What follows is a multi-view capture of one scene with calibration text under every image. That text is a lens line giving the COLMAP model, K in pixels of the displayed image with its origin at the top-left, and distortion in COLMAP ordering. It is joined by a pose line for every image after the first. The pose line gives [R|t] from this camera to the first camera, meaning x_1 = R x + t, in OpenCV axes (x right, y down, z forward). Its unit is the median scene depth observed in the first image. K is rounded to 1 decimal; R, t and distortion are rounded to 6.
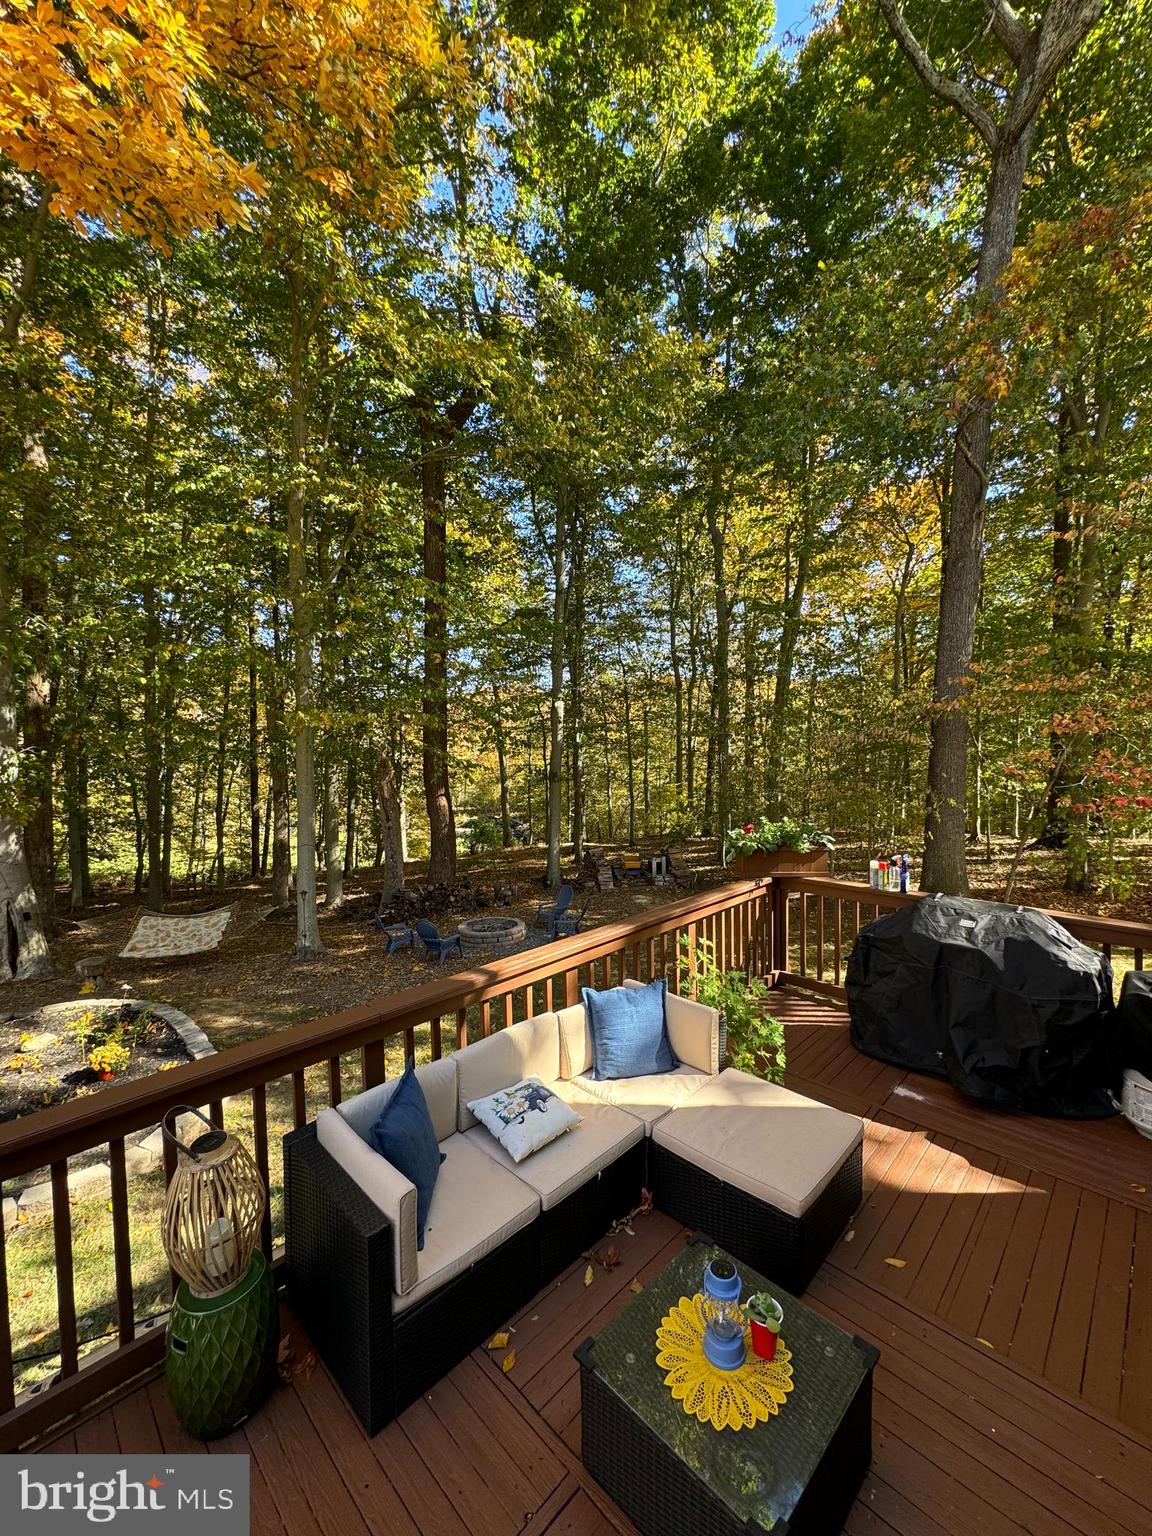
lens RADIAL K [[613.1, 0, 578.0], [0, 613.1, 766.2], [0, 0, 1]] dist [-0.000605, -0.000041]
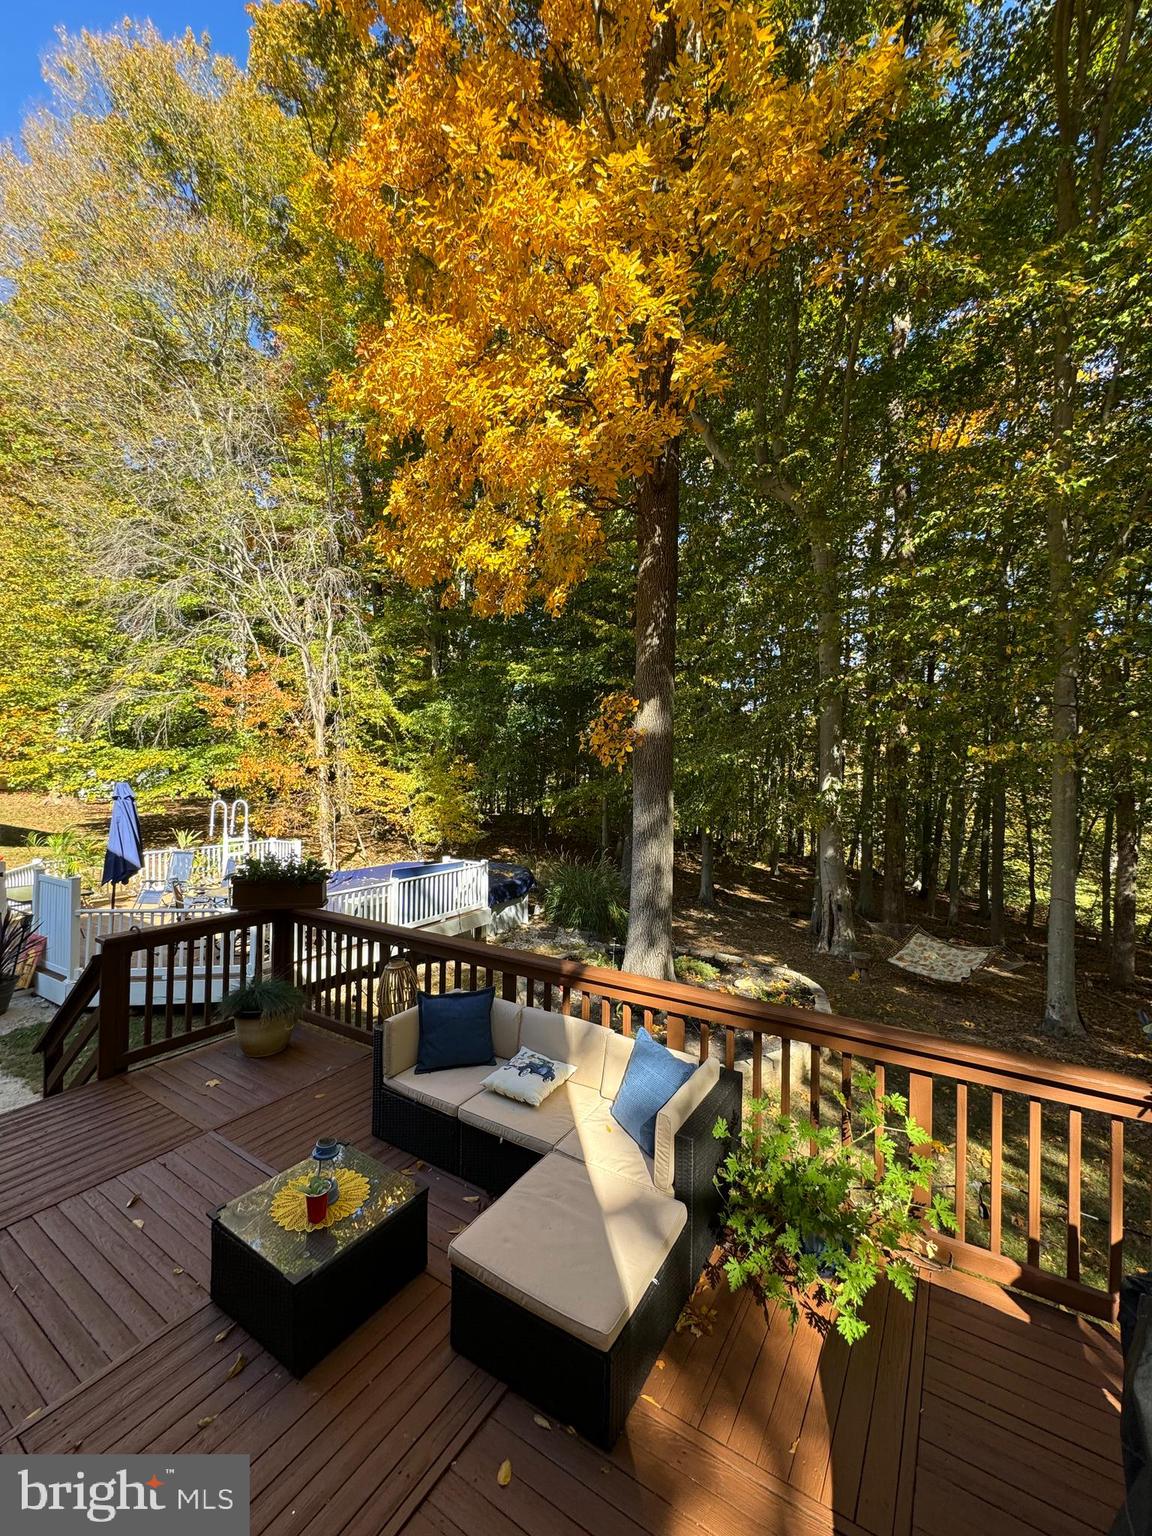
lens RADIAL K [[613.1, 0, 576.6], [0, 613.1, 771.9], [0, 0, 1]] dist [-0.000605, -0.000041]
pose [[0.204031, 0.009307, -0.978920, 0.371108], [-0.049826, 0.998758, -0.000890, -0.018726], [0.977696, 0.048958, 0.204241, 0.259282]]
